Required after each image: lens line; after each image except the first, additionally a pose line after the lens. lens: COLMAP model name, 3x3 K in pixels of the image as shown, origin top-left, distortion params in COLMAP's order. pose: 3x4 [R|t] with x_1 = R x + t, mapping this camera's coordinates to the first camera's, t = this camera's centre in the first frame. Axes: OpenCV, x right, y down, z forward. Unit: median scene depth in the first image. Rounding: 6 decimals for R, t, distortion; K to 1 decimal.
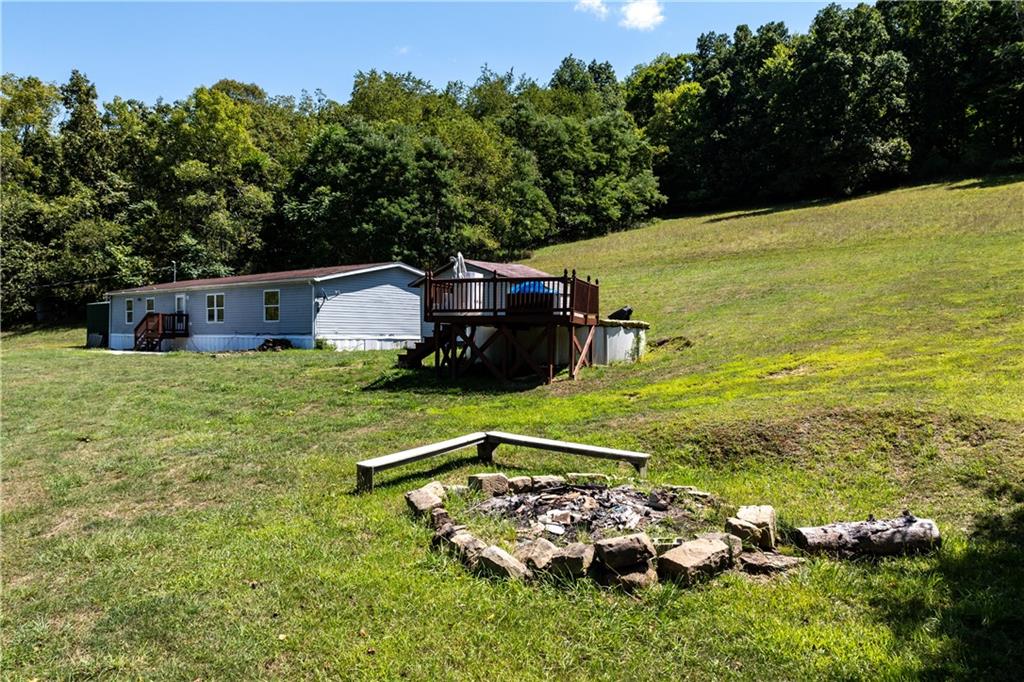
lens RADIAL K [[724.8, 0, 512.0], [0, 724.8, 341.0], [0, 0, 1]] dist [-0.030337, 0.007070]
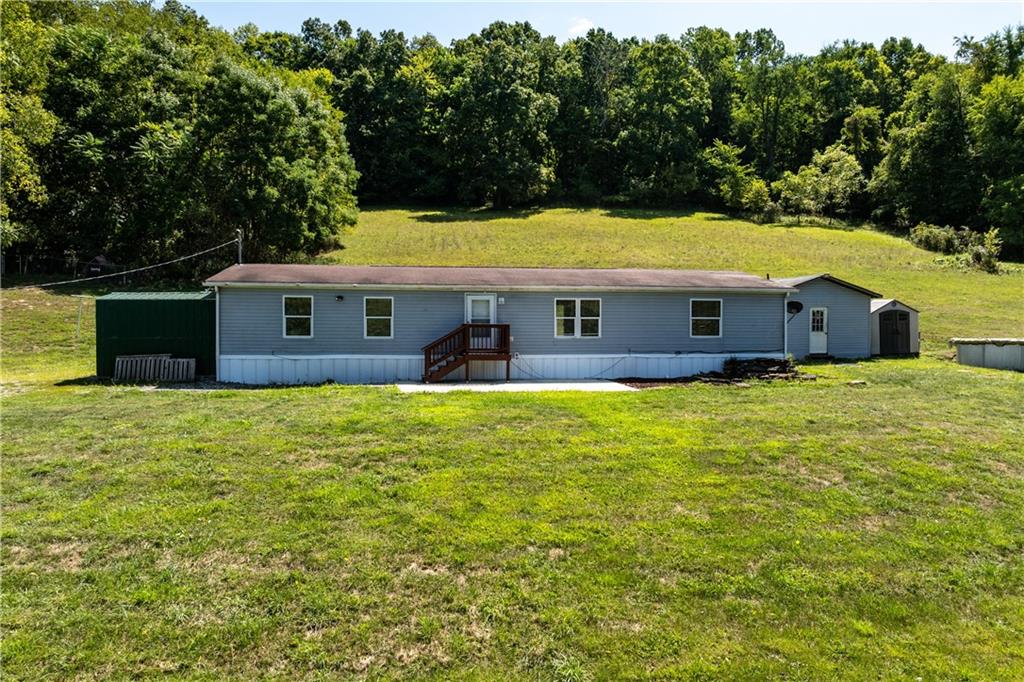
lens RADIAL K [[724.8, 0, 512.0], [0, 724.8, 341.0], [0, 0, 1]] dist [-0.030337, 0.007070]
pose [[0.712048, -0.019184, 0.701869, -0.960697], [0.010090, 0.999803, 0.017090, -0.034625], [-0.702059, -0.005087, 0.712101, 0.511629]]
